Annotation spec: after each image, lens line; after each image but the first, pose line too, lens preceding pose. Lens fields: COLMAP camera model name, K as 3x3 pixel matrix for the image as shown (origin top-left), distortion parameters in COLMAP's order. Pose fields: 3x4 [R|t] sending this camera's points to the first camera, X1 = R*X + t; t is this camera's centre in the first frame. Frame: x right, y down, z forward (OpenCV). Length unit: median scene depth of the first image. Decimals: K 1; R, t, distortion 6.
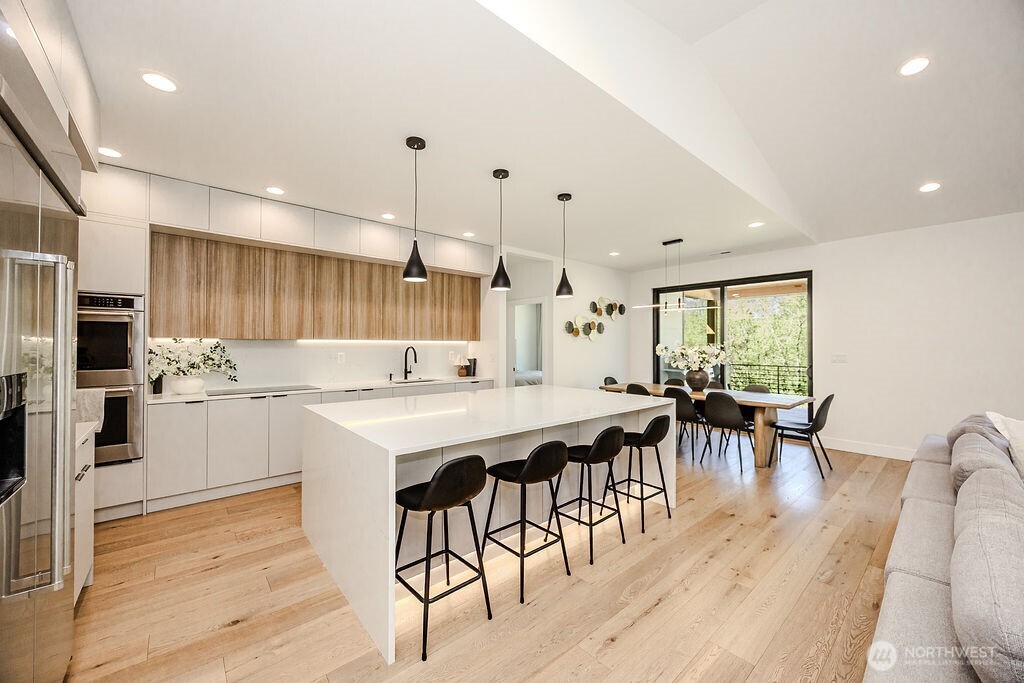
lens RADIAL K [[390.4, 0, 510.4], [0, 390.4, 342.4], [0, 0, 1]] dist [-0.002917, -0.000156]
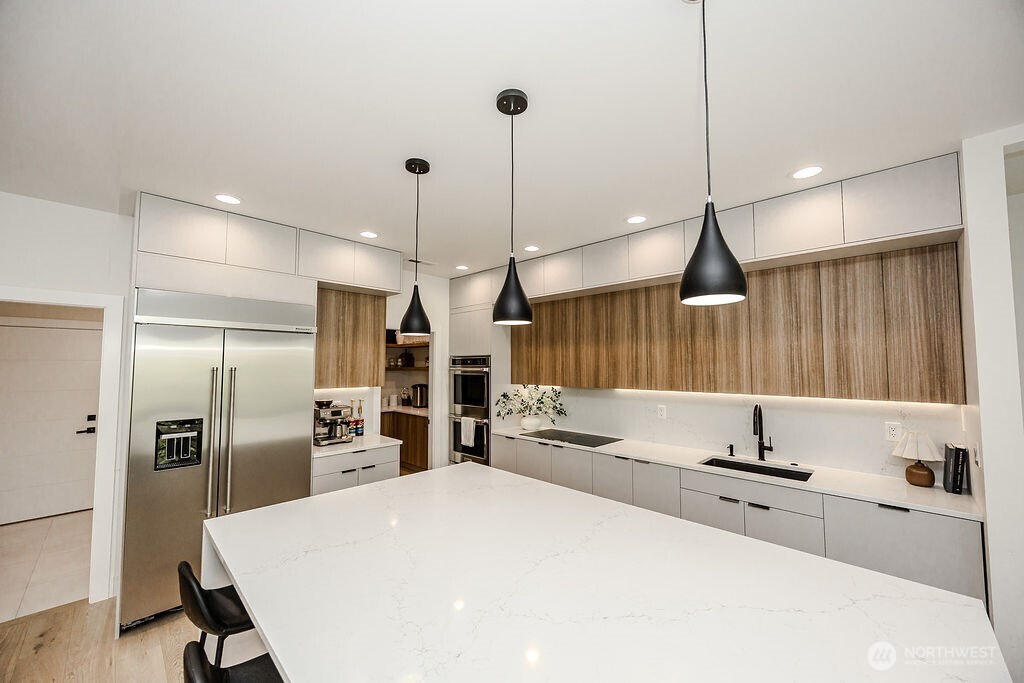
lens RADIAL K [[390.4, 0, 510.4], [0, 390.4, 342.4], [0, 0, 1]] dist [-0.002917, -0.000156]
pose [[0.085347, -0.063563, -0.994322, 0.361290], [0.006054, 0.997978, -0.063278, -0.057949], [0.996333, -0.000619, 0.085560, 0.716435]]
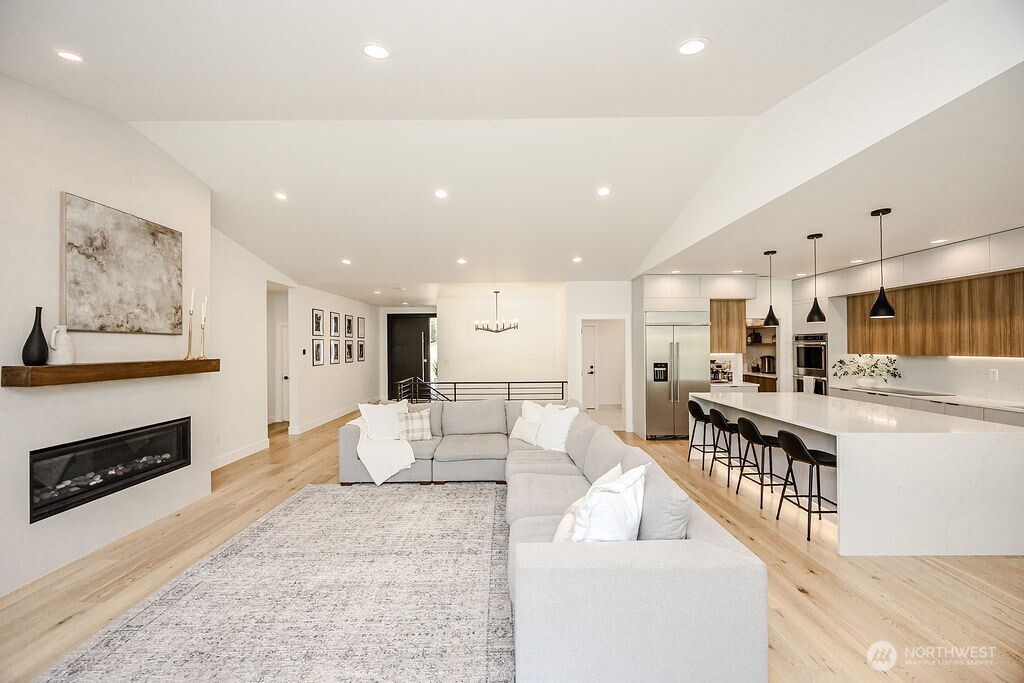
lens RADIAL K [[390.4, 0, 510.4], [0, 390.4, 342.4], [0, 0, 1]] dist [-0.002917, -0.000156]
pose [[-0.652163, -0.008026, -0.758036, 1.254243], [0.006284, 0.999852, -0.015992, -0.037869], [0.758053, -0.015193, -0.652016, 0.807130]]
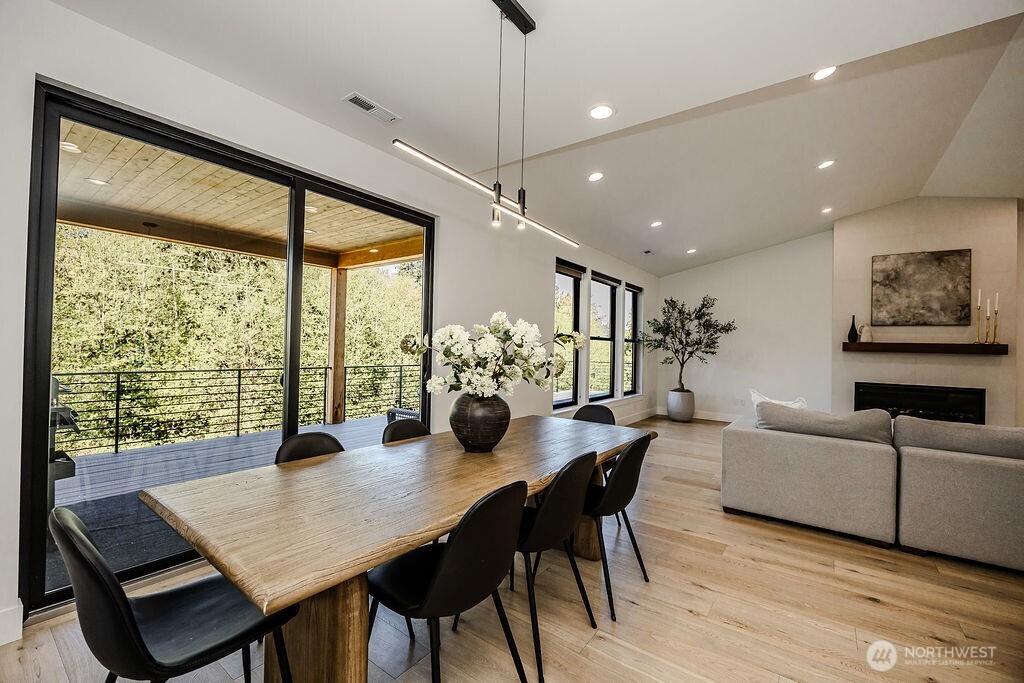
lens RADIAL K [[429.8, 0, 516.4], [0, 429.8, 341.7], [0, 0, 1]] dist [-0.001680, -0.000415]
pose [[-0.233964, -0.000822, 0.972245, 0.087222], [-0.028504, 0.999576, -0.006014, 0.025395], [-0.971827, -0.029120, -0.233888, 1.326620]]
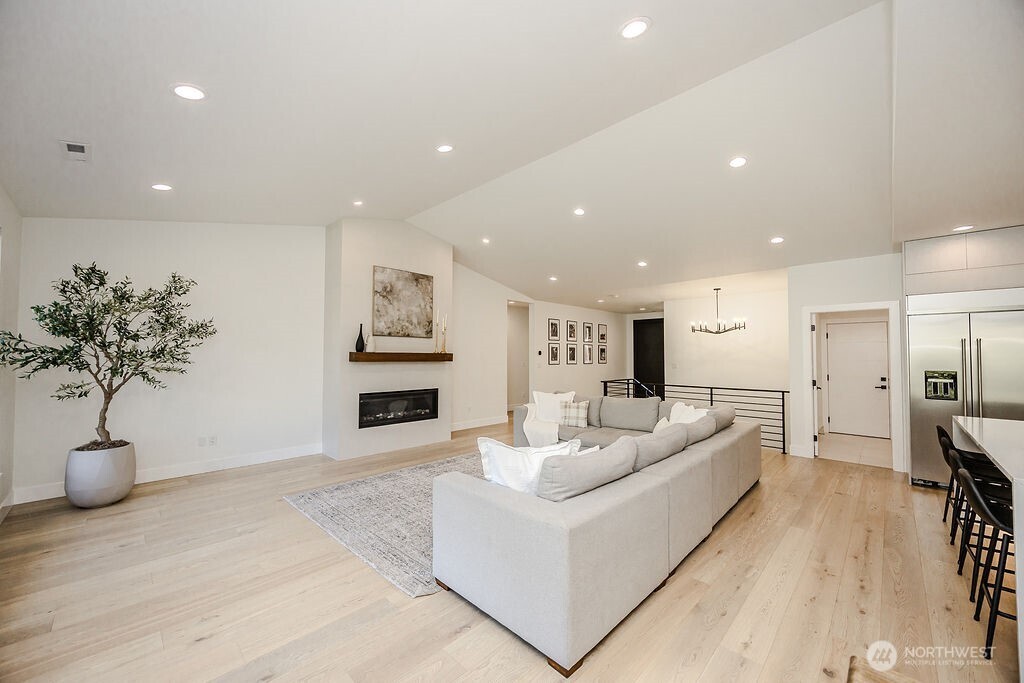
lens RADIAL K [[390.4, 0, 510.4], [0, 390.4, 342.4], [0, 0, 1]] dist [-0.002917, -0.000156]
pose [[-0.996153, -0.013033, -0.086653, 0.893613], [-0.009781, 0.999236, -0.037846, -0.003417], [0.087080, -0.036853, -0.995519, 1.157566]]
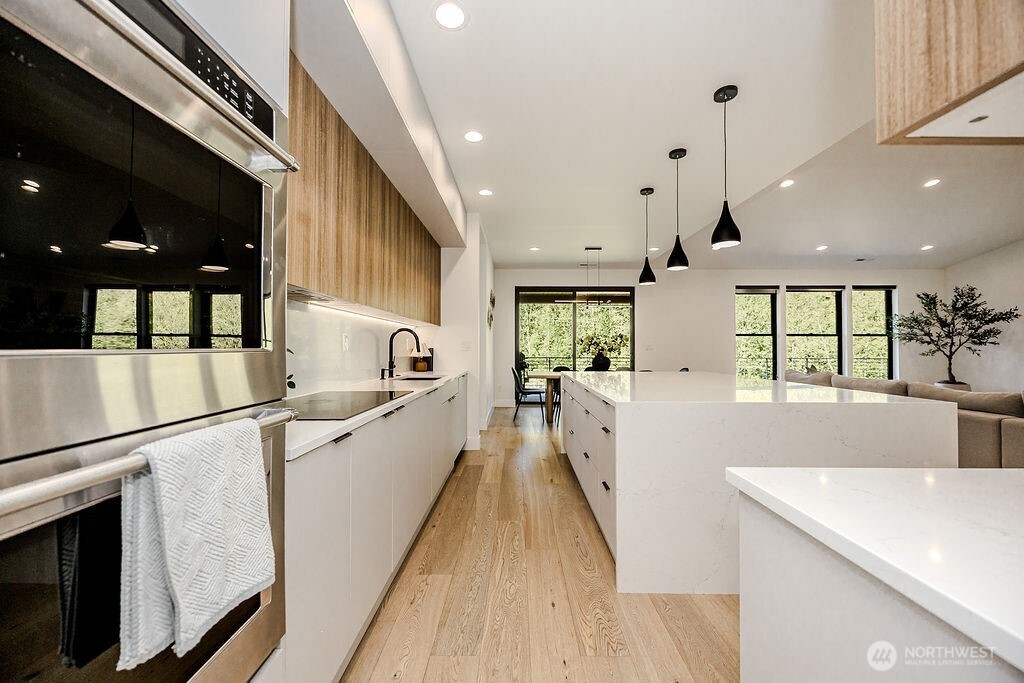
lens RADIAL K [[387.6, 0, 510.4], [0, 387.6, 345.0], [0, 0, 1]] dist [-0.001518, -0.000075]
pose [[0.664987, 0.001113, 0.746854, -0.784660], [-0.001232, 0.999999, -0.000393, 0.048016], [-0.746854, -0.000658, 0.664987, 0.489928]]
